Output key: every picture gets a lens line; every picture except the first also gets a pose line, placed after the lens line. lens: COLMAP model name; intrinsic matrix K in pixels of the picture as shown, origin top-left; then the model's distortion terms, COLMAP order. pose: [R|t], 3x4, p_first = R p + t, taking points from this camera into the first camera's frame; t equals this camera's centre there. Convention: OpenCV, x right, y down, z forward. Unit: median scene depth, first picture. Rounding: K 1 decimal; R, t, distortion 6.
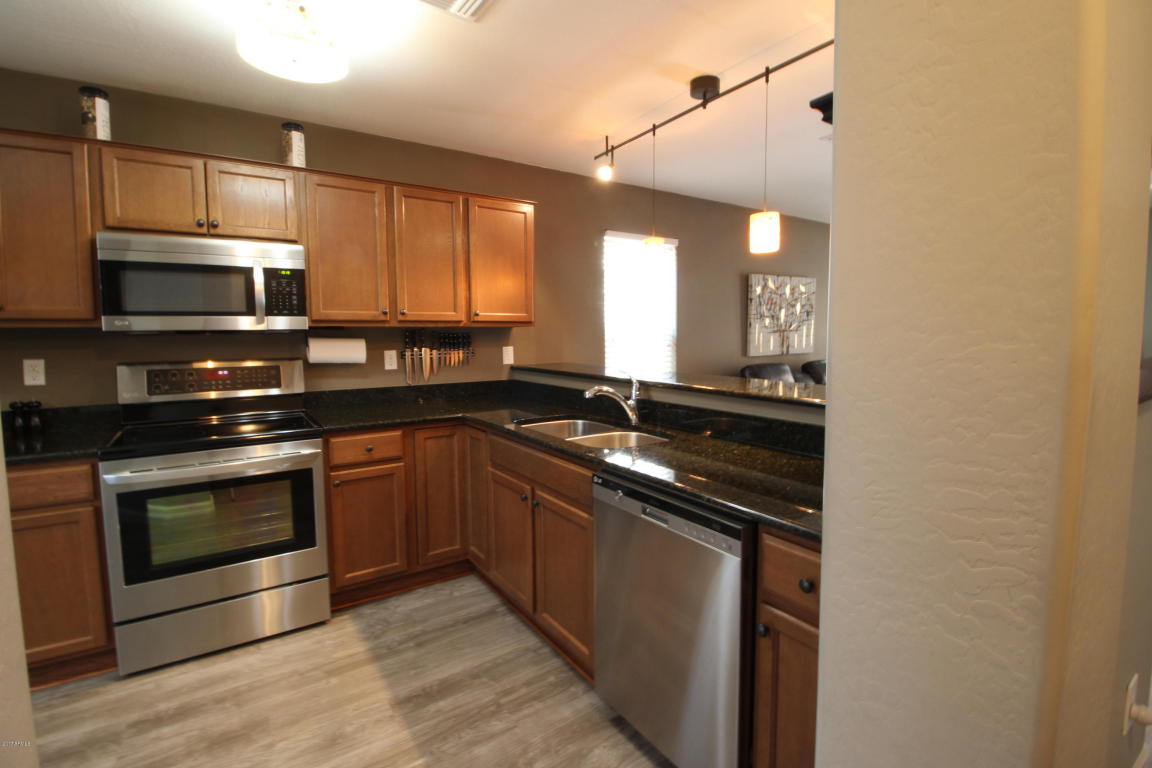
lens RADIAL K [[534.7, 0, 577.1], [0, 534.7, 379.7], [0, 0, 1]] dist [-0.010502, -0.003878]
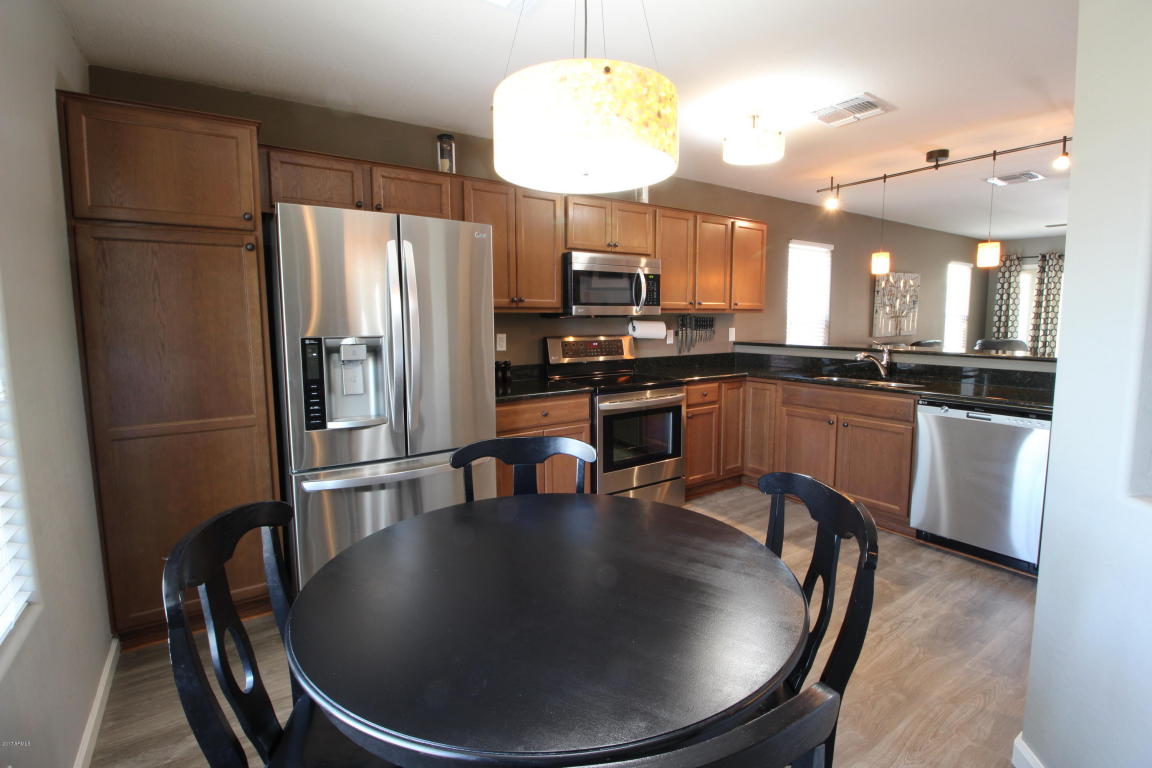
lens RADIAL K [[534.7, 0, 577.8], [0, 534.7, 380.5], [0, 0, 1]] dist [-0.010502, -0.003878]
pose [[0.999997, 0.002211, 0.001104, -0.655511], [-0.002242, 0.999575, 0.029064, 0.041260], [-0.001040, -0.029066, 0.999577, -0.440761]]
